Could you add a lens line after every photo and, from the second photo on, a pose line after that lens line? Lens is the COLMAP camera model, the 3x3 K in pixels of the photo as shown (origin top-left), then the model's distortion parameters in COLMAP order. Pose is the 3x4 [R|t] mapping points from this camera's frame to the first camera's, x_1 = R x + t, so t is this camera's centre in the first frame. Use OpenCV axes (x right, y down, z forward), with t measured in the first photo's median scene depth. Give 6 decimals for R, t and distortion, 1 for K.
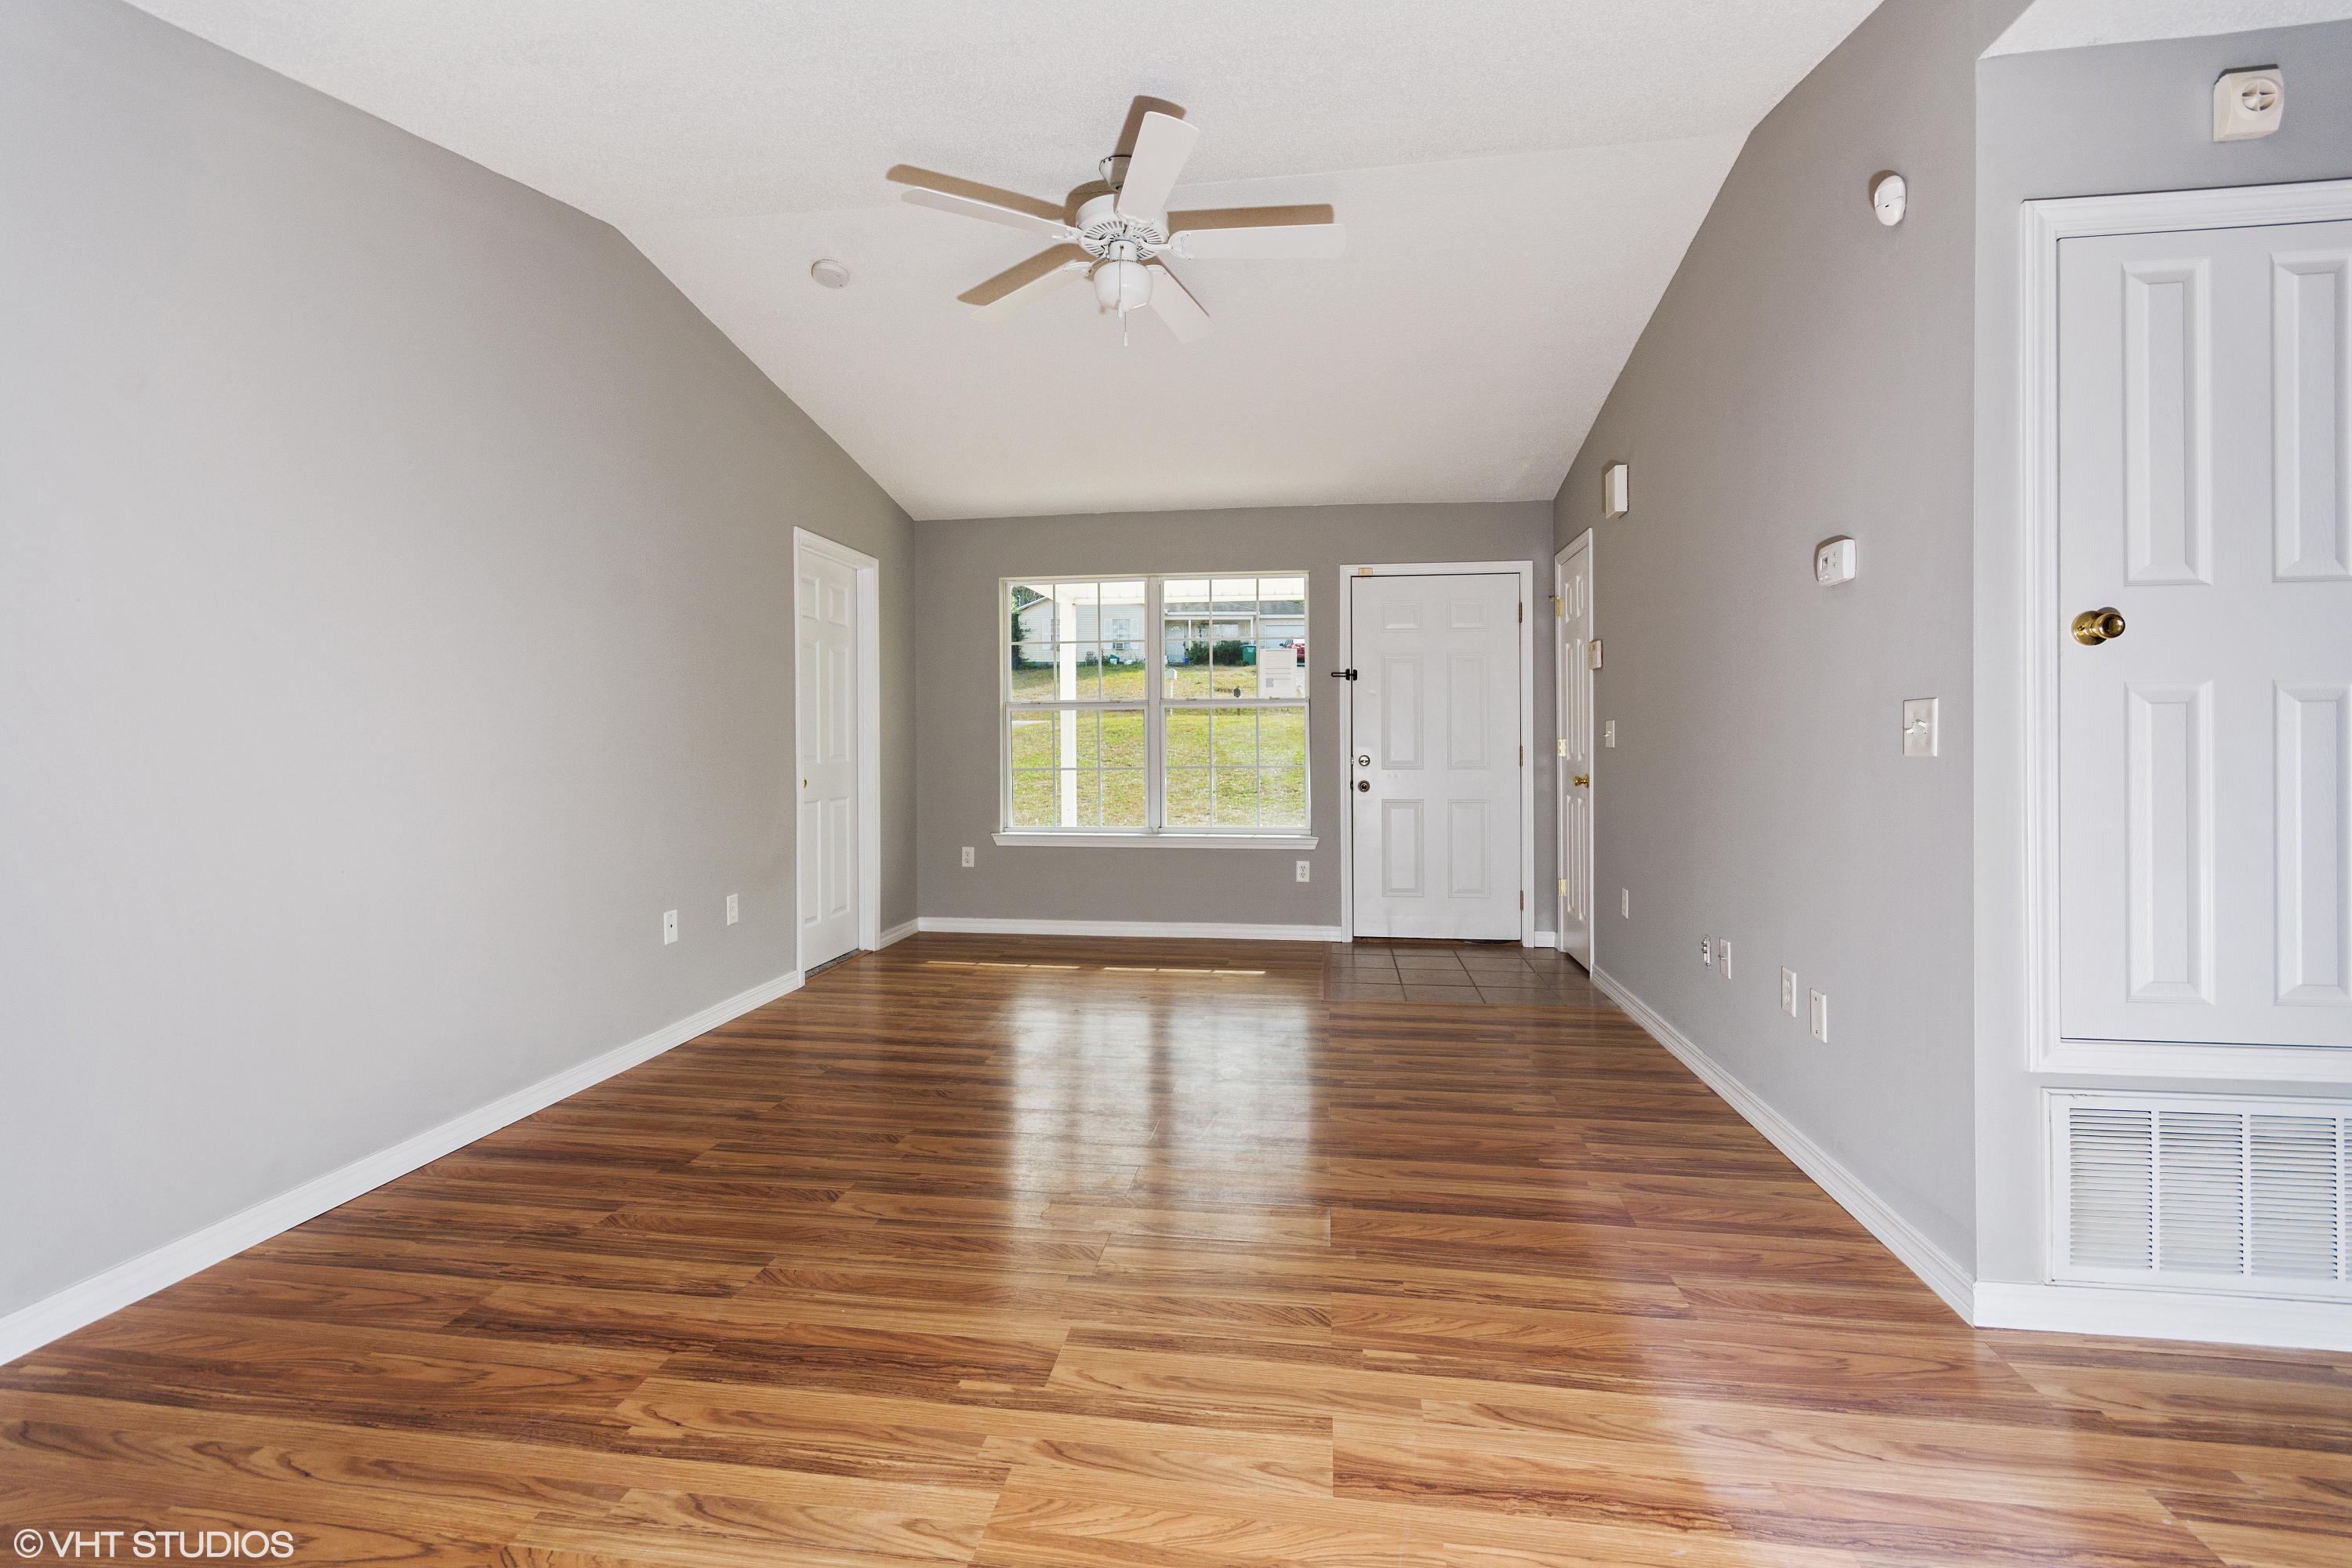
lens RADIAL K [[1059.6, 0, 1155.0], [0, 1059.6, 736.8], [0, 0, 1]] dist [0.003242, -0.001821]
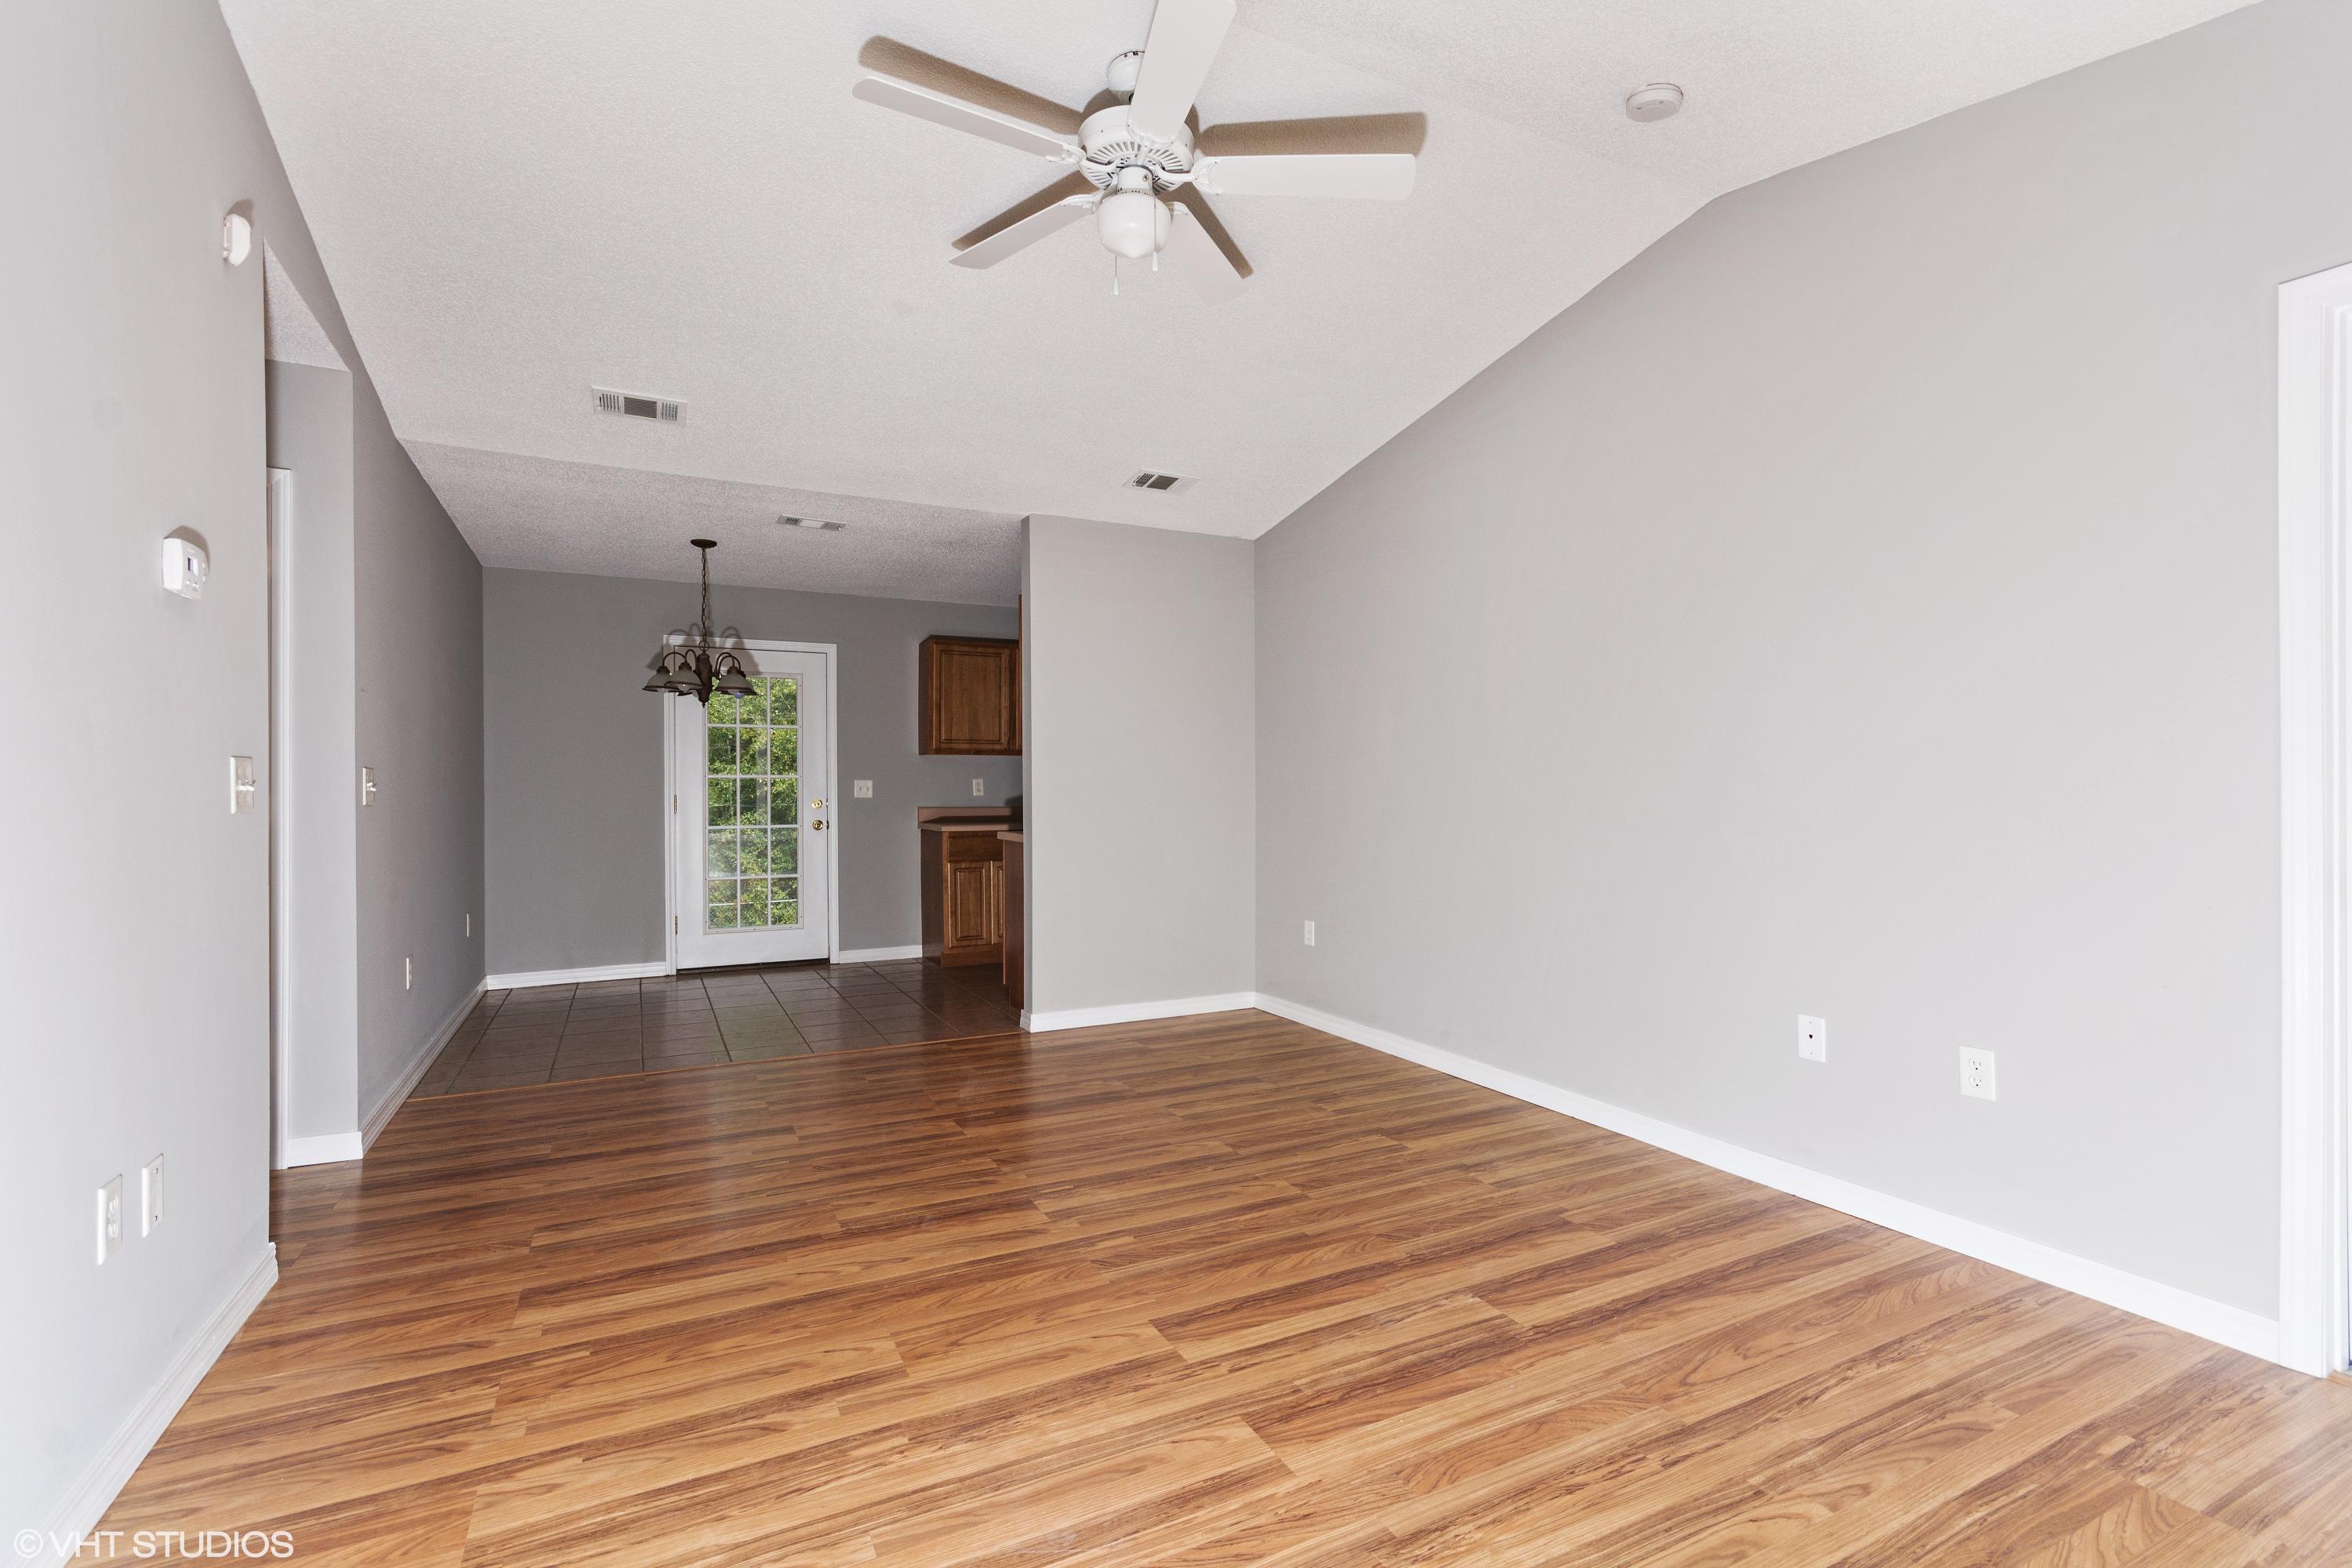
lens RADIAL K [[1059.6, 0, 1164.5], [0, 1059.6, 790.0], [0, 0, 1]] dist [0.003242, -0.001821]
pose [[-0.811677, 0.006475, -0.584071, 0.519124], [0.007054, 0.999974, 0.001282, 0.004736], [0.584064, -0.003080, -0.811701, 2.046666]]
